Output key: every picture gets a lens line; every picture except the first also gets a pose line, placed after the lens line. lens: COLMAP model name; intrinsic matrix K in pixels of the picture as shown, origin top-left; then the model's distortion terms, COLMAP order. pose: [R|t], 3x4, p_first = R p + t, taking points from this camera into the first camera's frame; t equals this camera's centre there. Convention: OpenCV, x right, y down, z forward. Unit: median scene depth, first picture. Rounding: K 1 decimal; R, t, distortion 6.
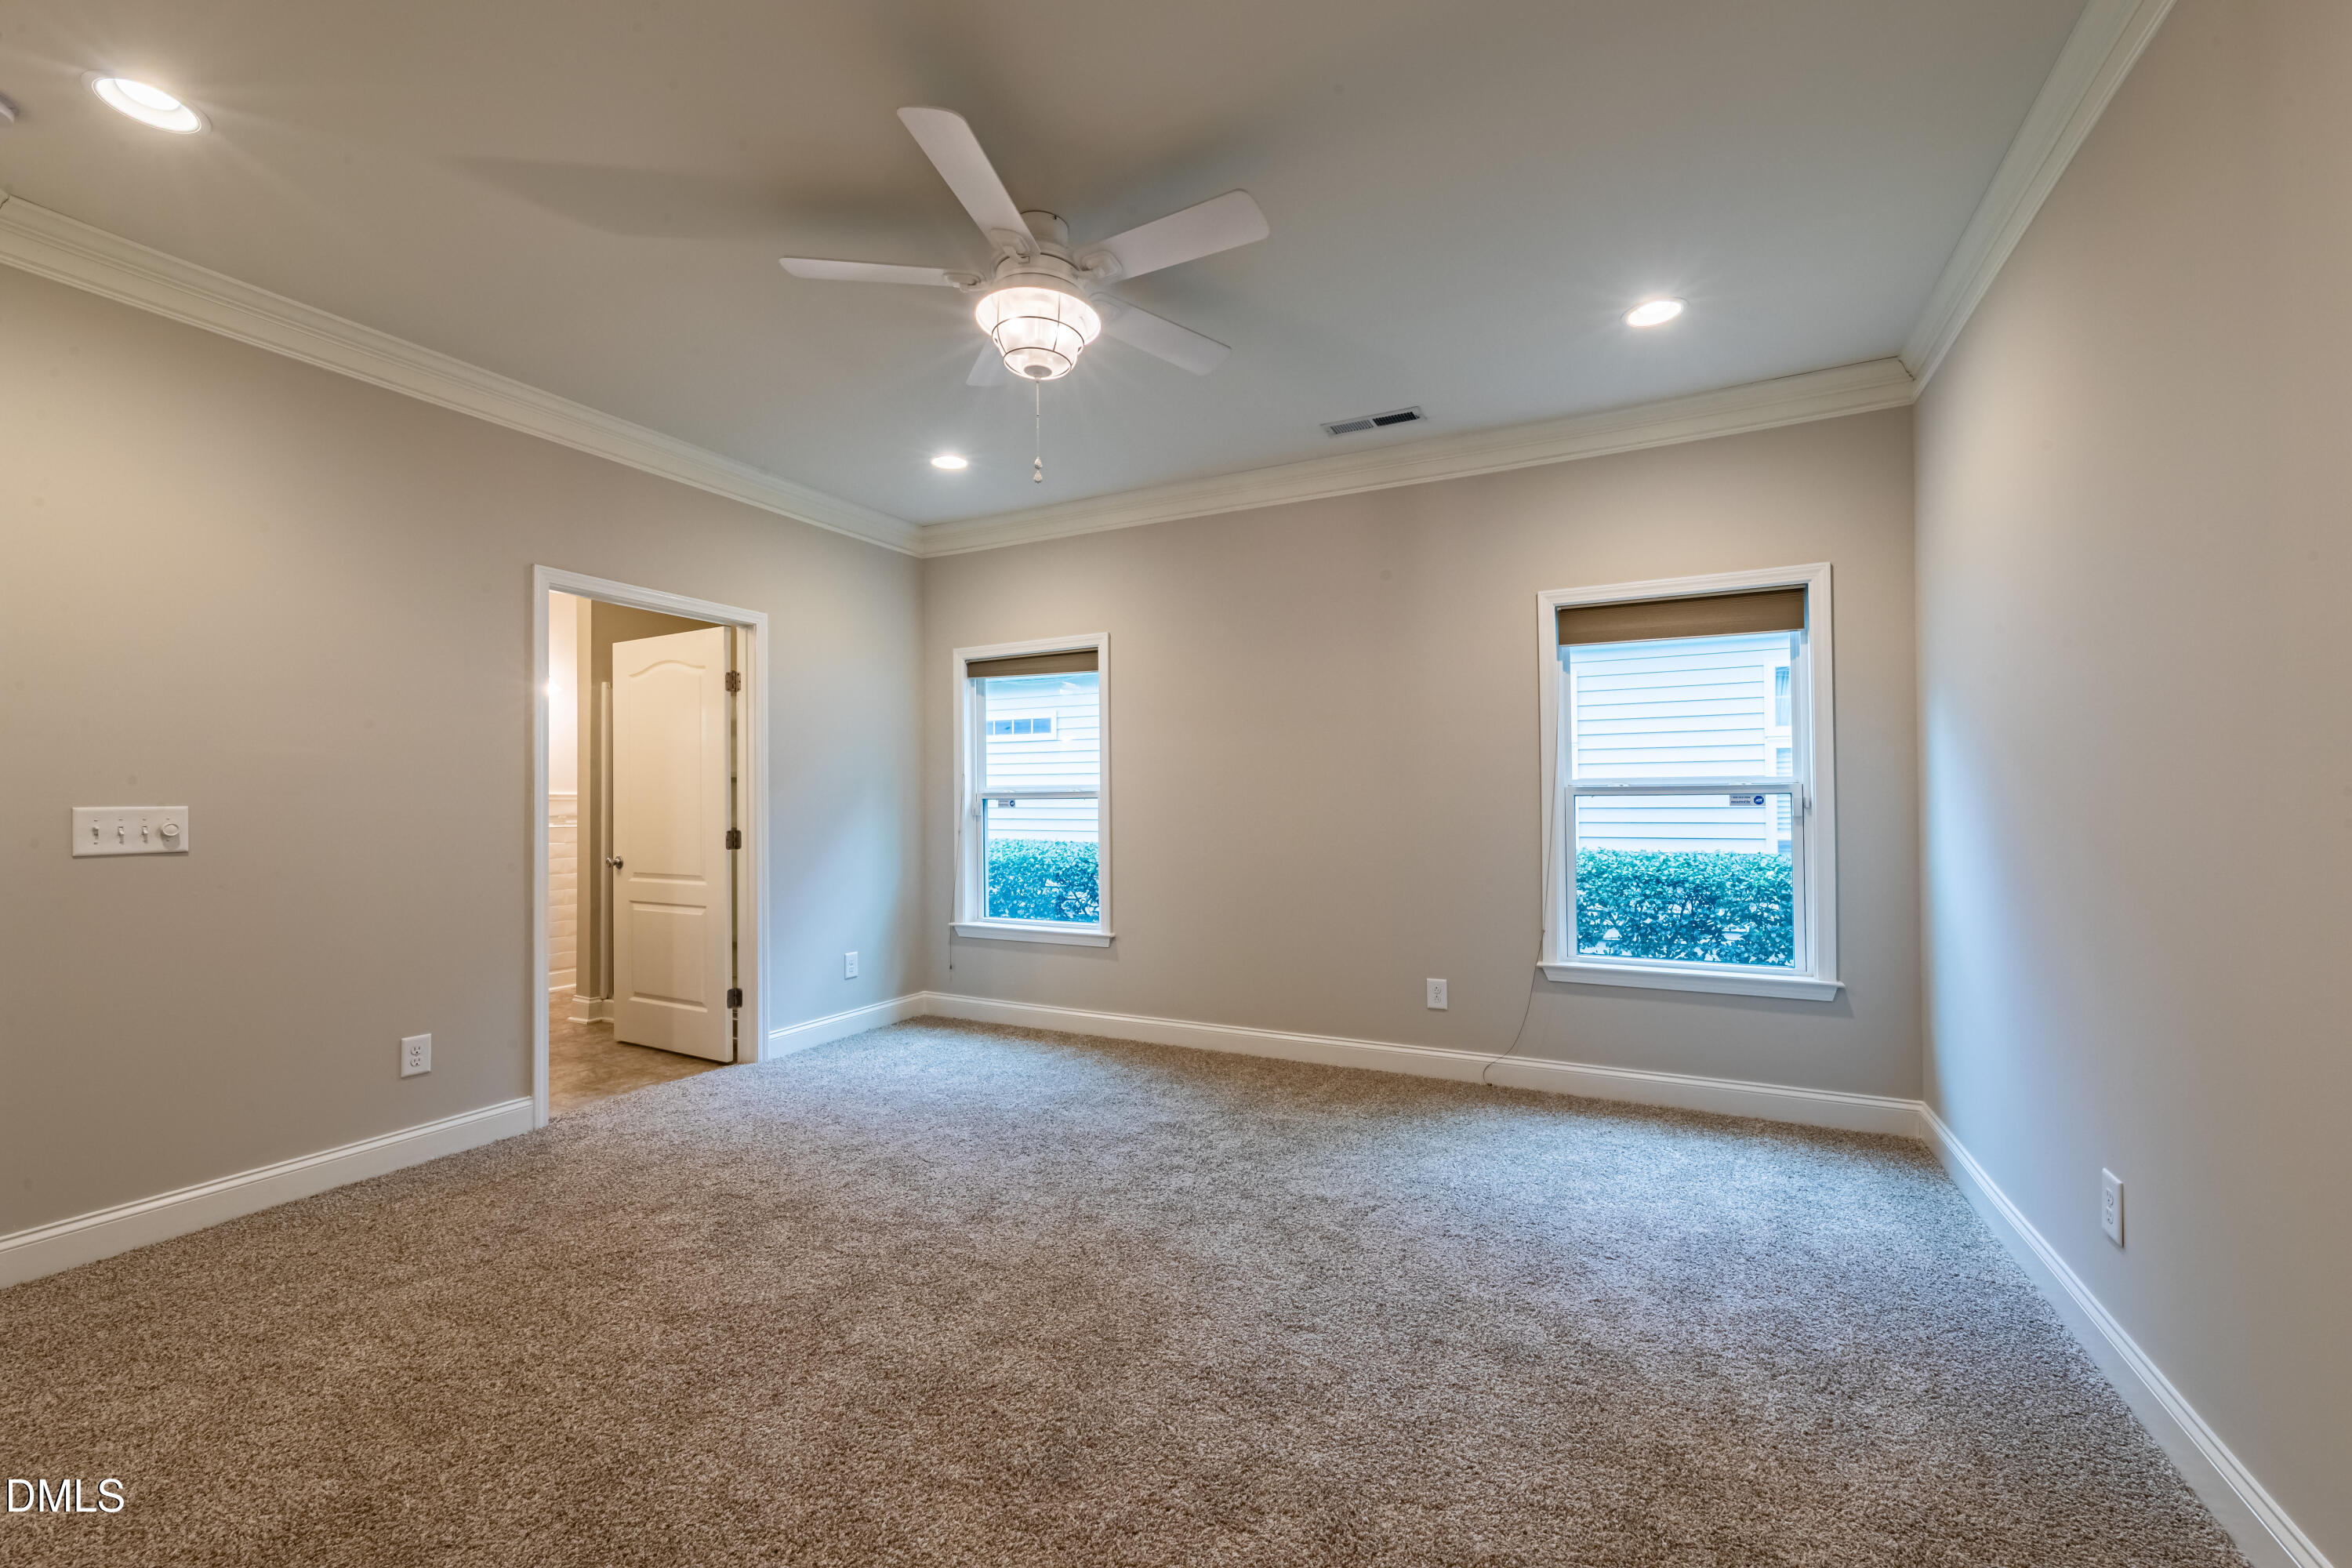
lens RADIAL K [[961.9, 0, 1146.4], [0, 961.9, 783.5], [0, 0, 1]] dist [-0.000105, -0.000089]
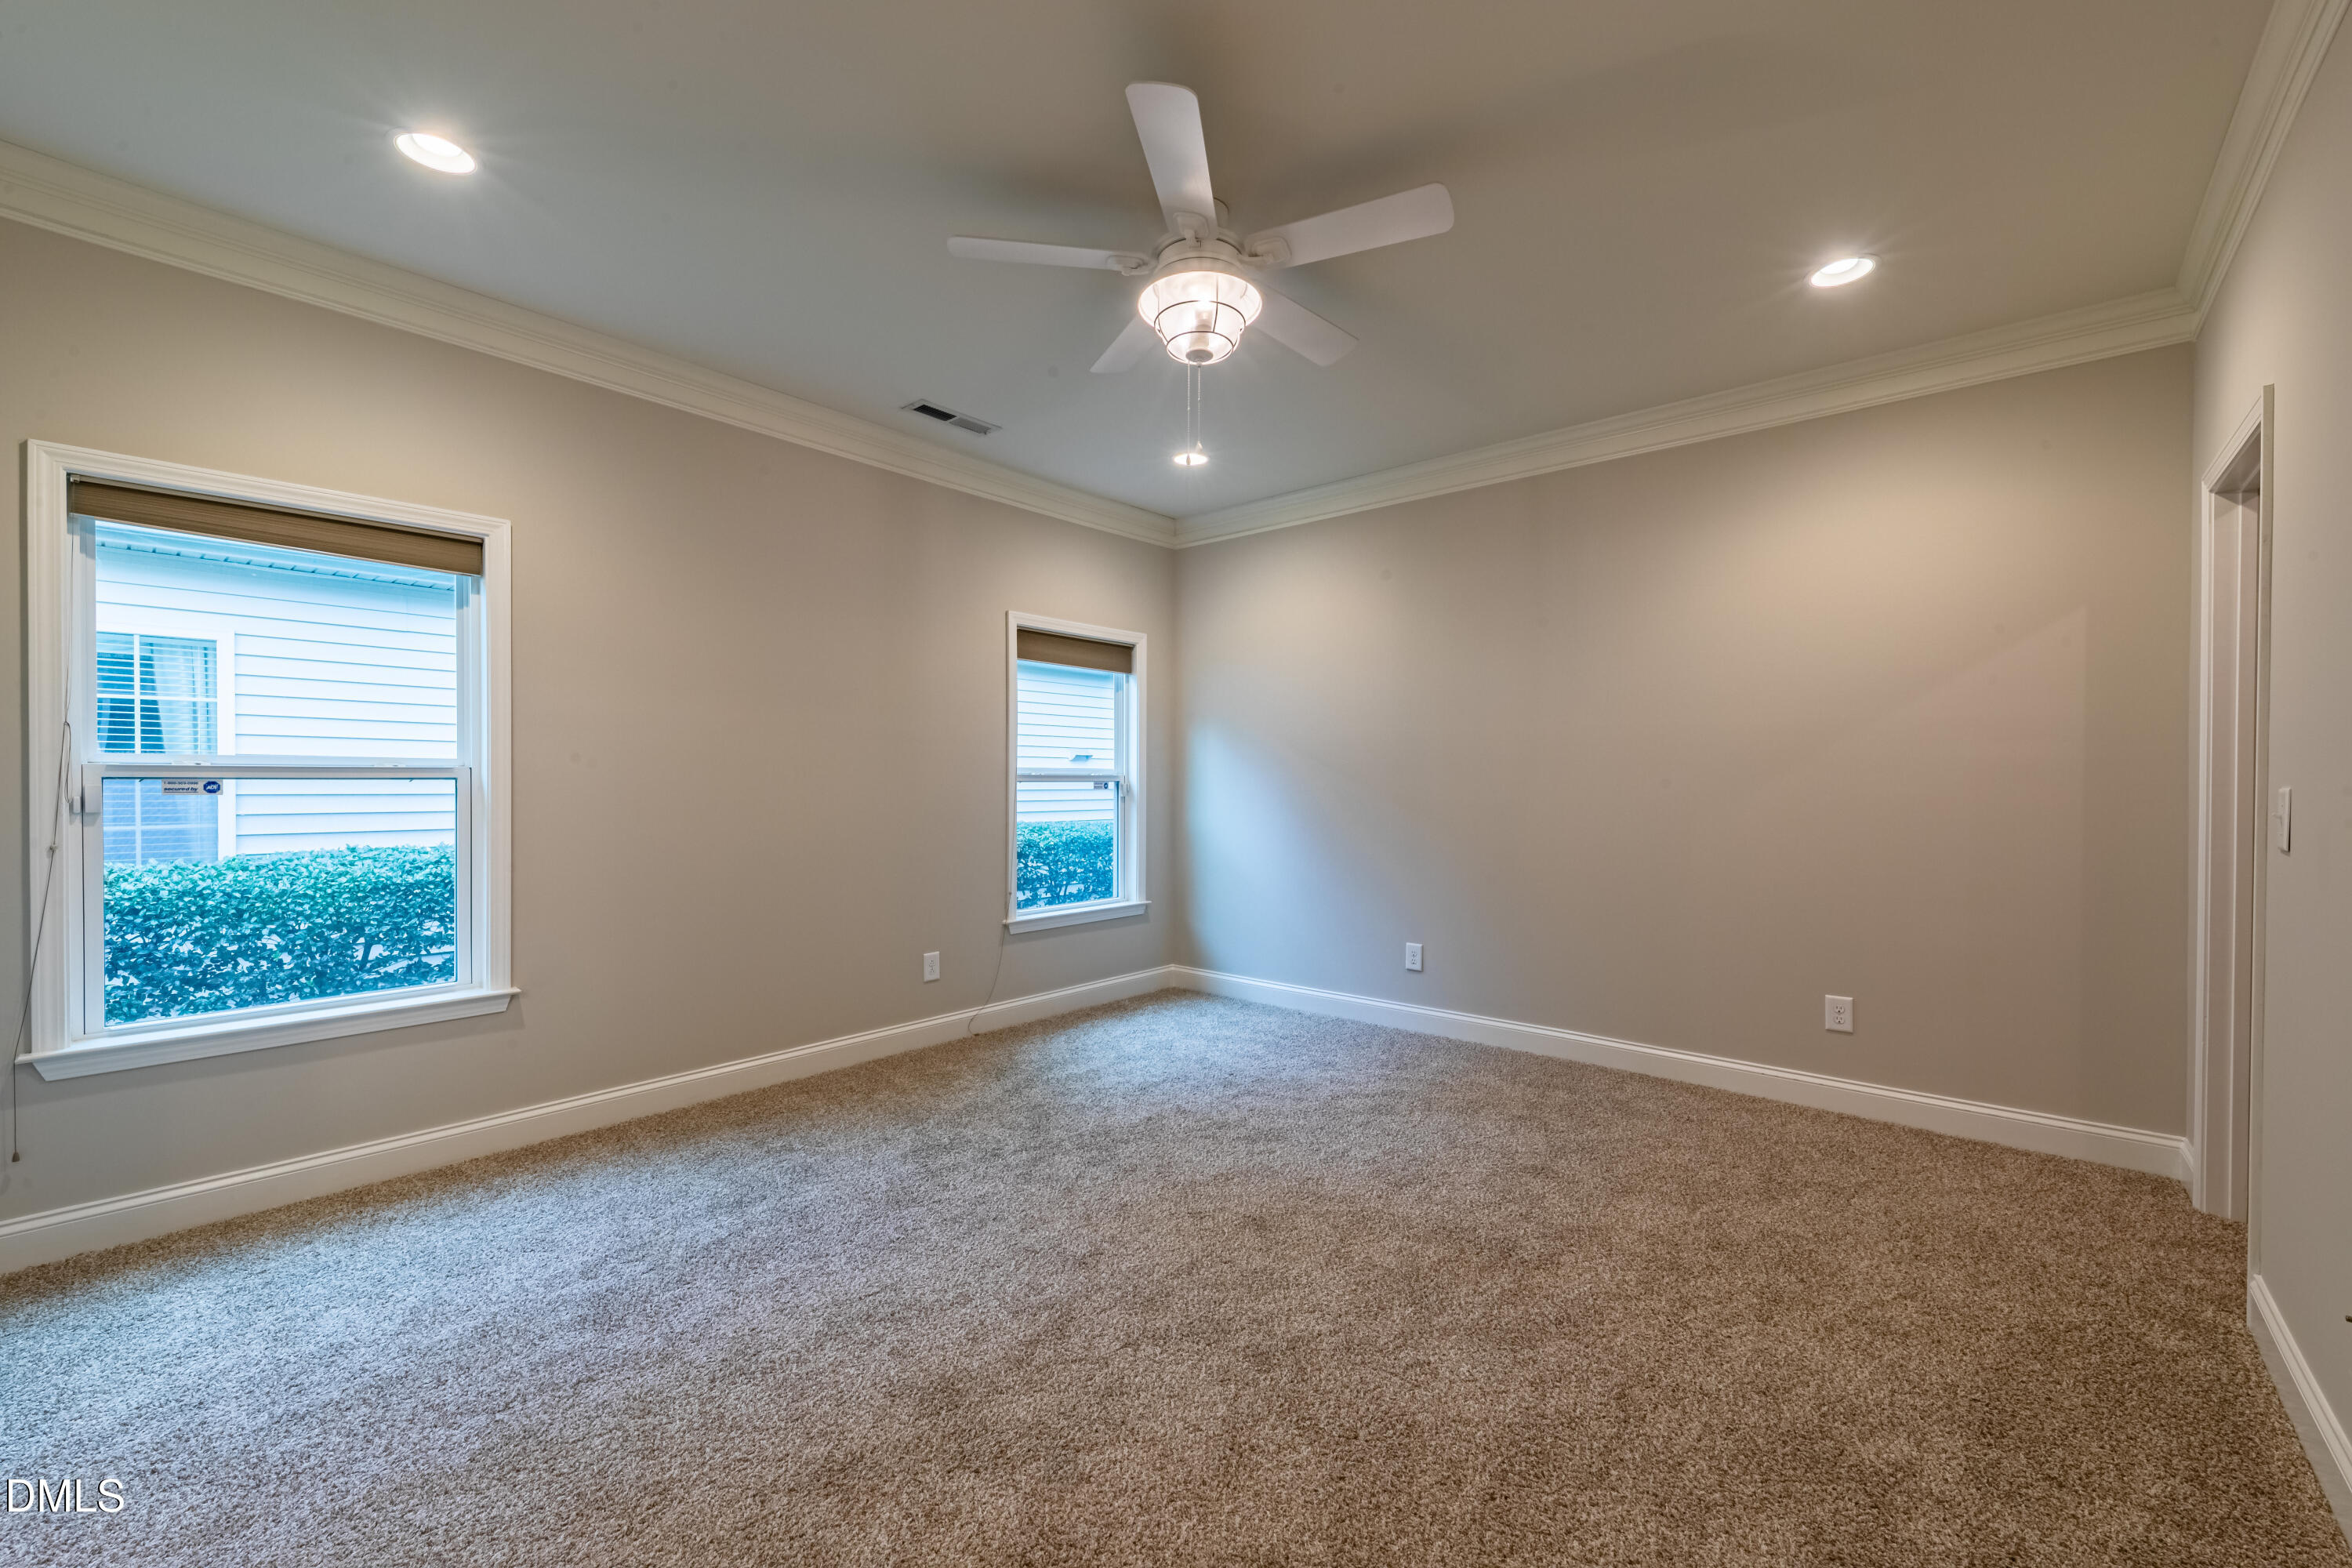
lens RADIAL K [[961.9, 0, 1146.4], [0, 961.9, 783.5], [0, 0, 1]] dist [-0.000105, -0.000089]
pose [[0.235780, 0.019739, 0.971606, -0.719501], [-0.001144, 0.999799, -0.020034, 0.040721], [-0.971806, 0.003612, 0.235755, 0.554669]]
